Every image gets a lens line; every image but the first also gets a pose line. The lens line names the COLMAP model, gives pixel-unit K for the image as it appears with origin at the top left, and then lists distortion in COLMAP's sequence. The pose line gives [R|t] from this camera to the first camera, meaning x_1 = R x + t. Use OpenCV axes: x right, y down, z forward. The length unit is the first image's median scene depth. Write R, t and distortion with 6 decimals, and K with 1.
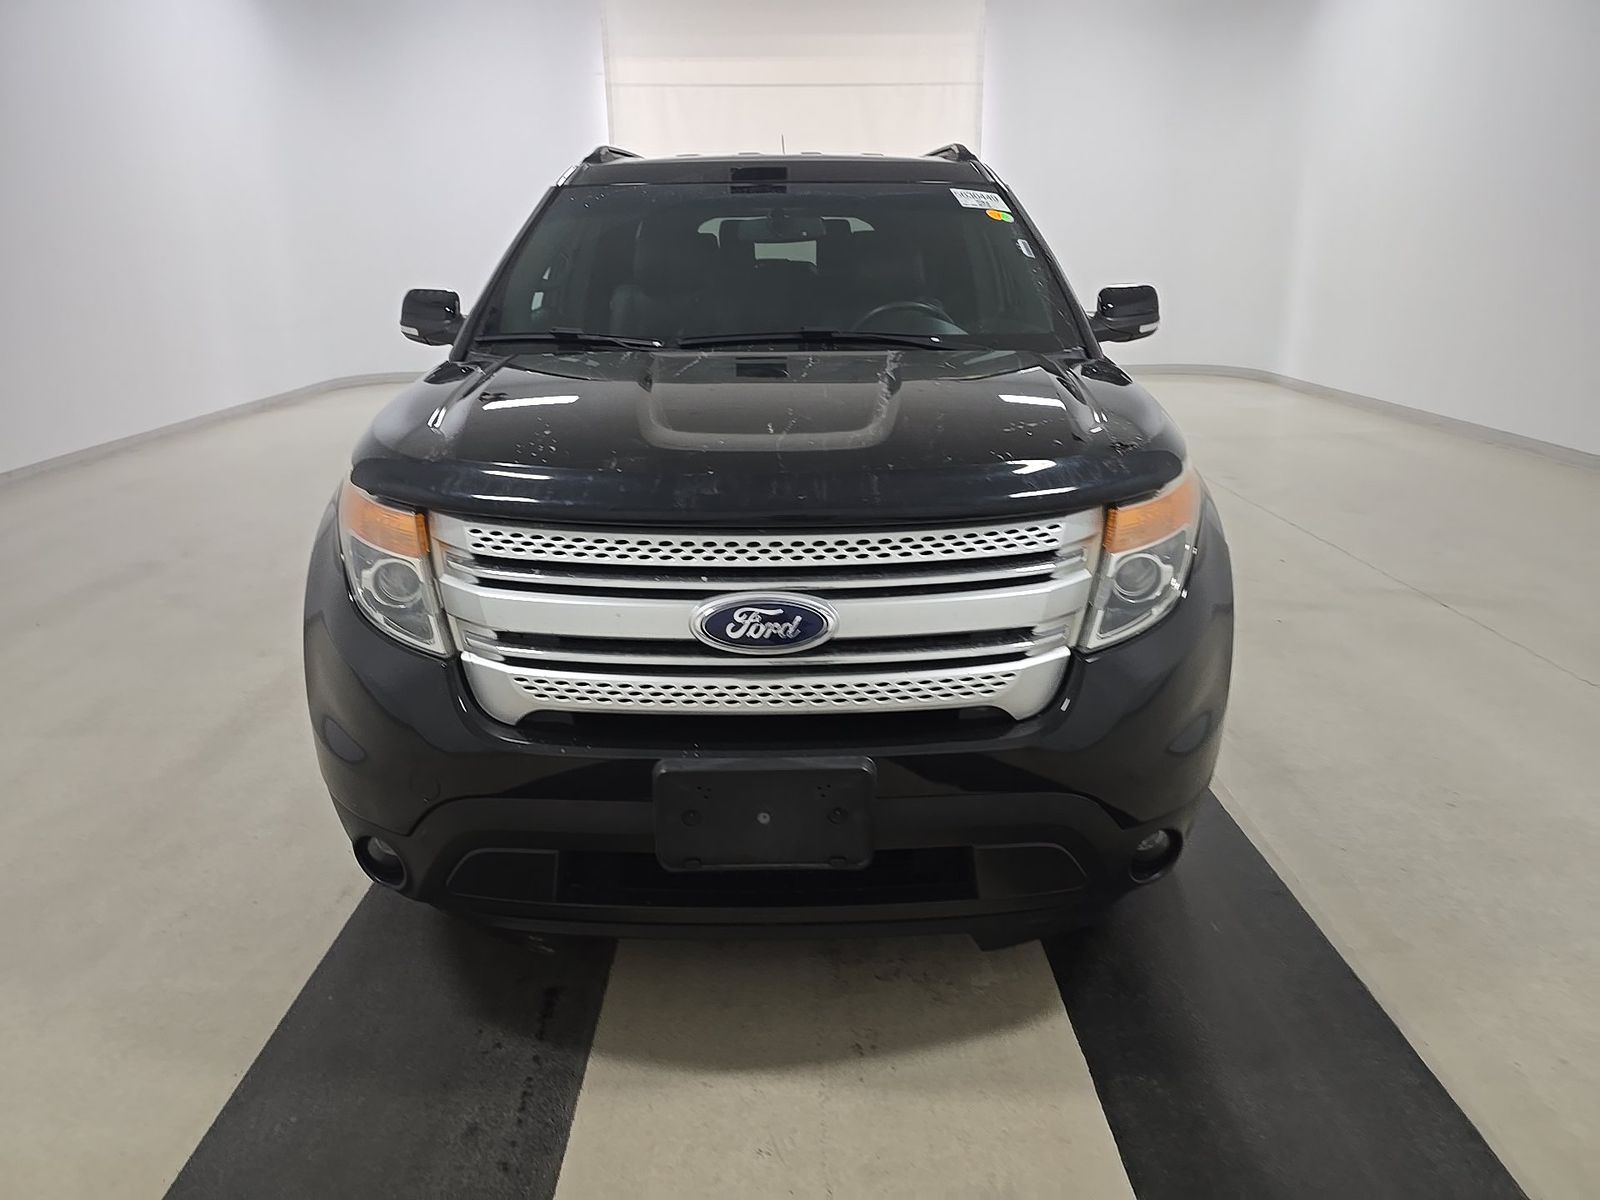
lens RADIAL K [[1077.9, 0, 798.6], [0, 1077.9, 613.4], [0, 0, 1]] dist [0.001926, 0.001083]
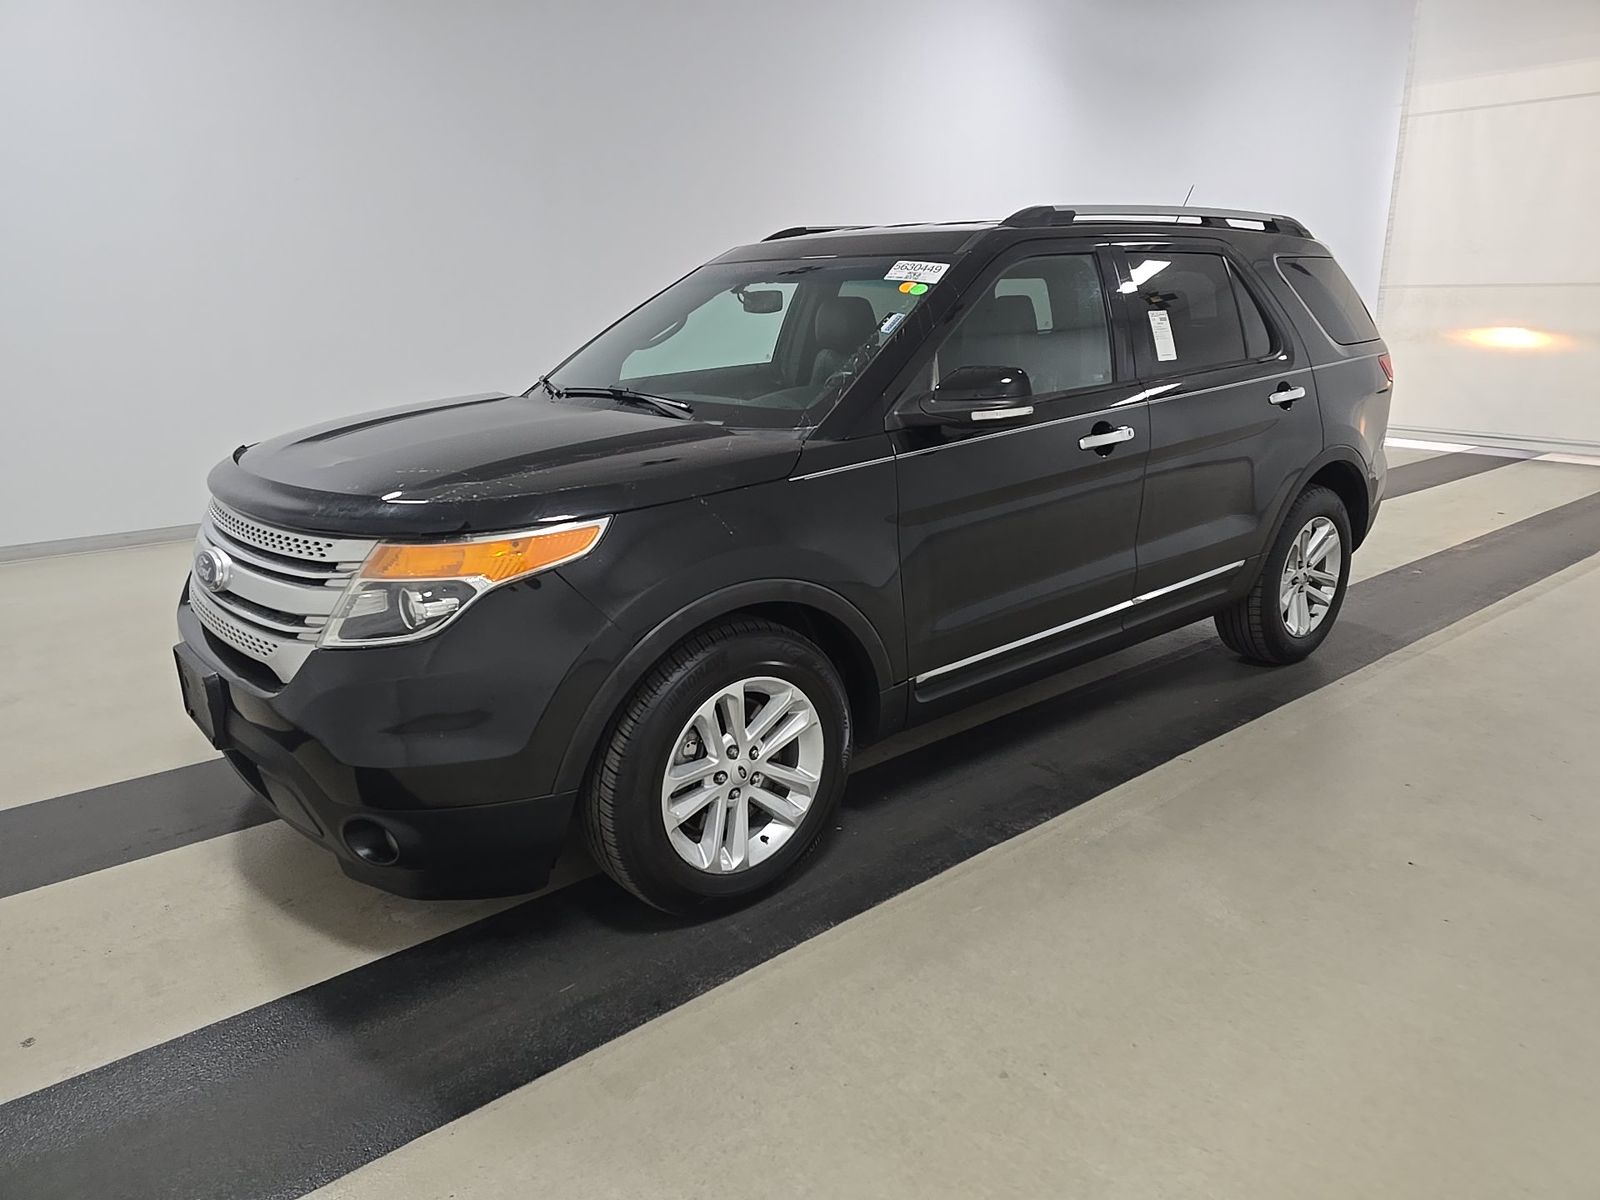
lens RADIAL K [[1077.9, 0, 798.6], [0, 1077.9, 613.4], [0, 0, 1]] dist [0.001926, 0.001083]
pose [[0.633444, 0.211744, -0.744254, 1.326020], [-0.237939, 0.968530, 0.073039, -0.198347], [0.736298, 0.130821, 0.663891, 0.477679]]
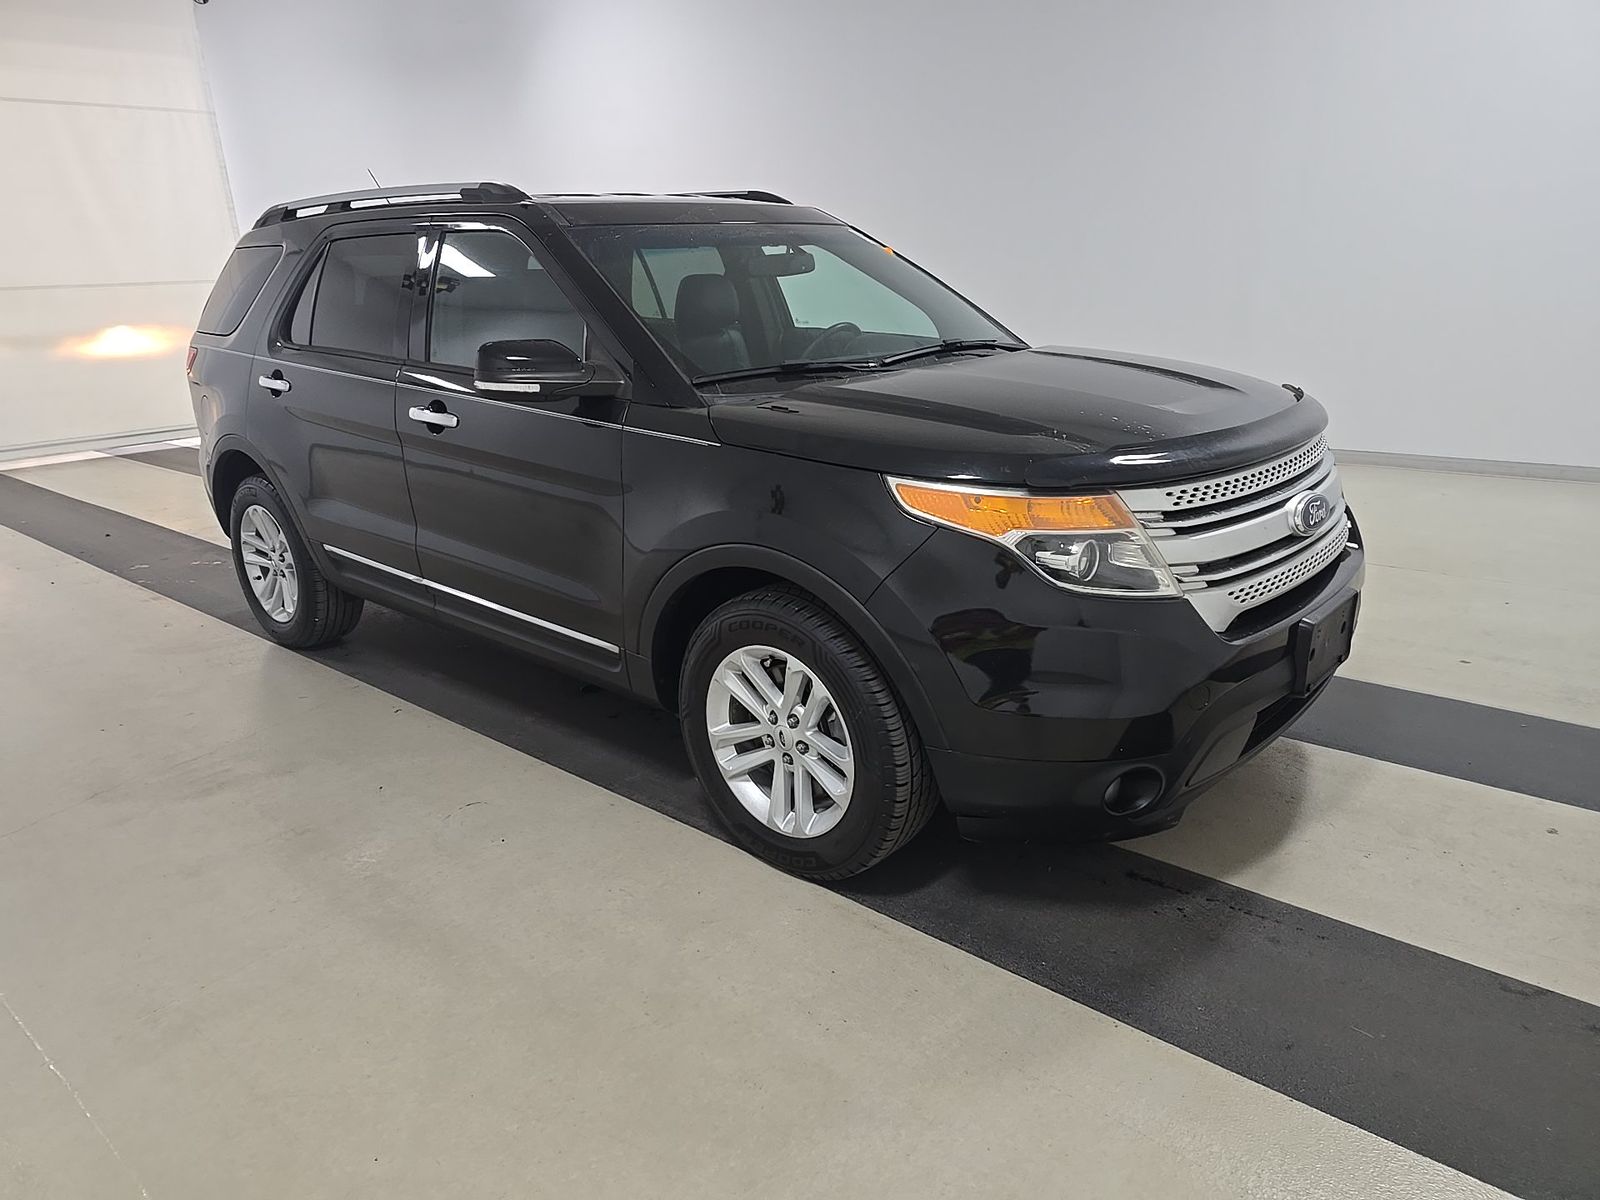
lens RADIAL K [[1077.9, 0, 798.6], [0, 1077.9, 613.4], [0, 0, 1]] dist [0.001926, 0.001083]
pose [[0.667996, -0.240803, 0.704127, -1.276746], [0.264723, 0.961199, 0.077579, -0.129623], [-0.695488, 0.134577, 0.705823, 0.361529]]
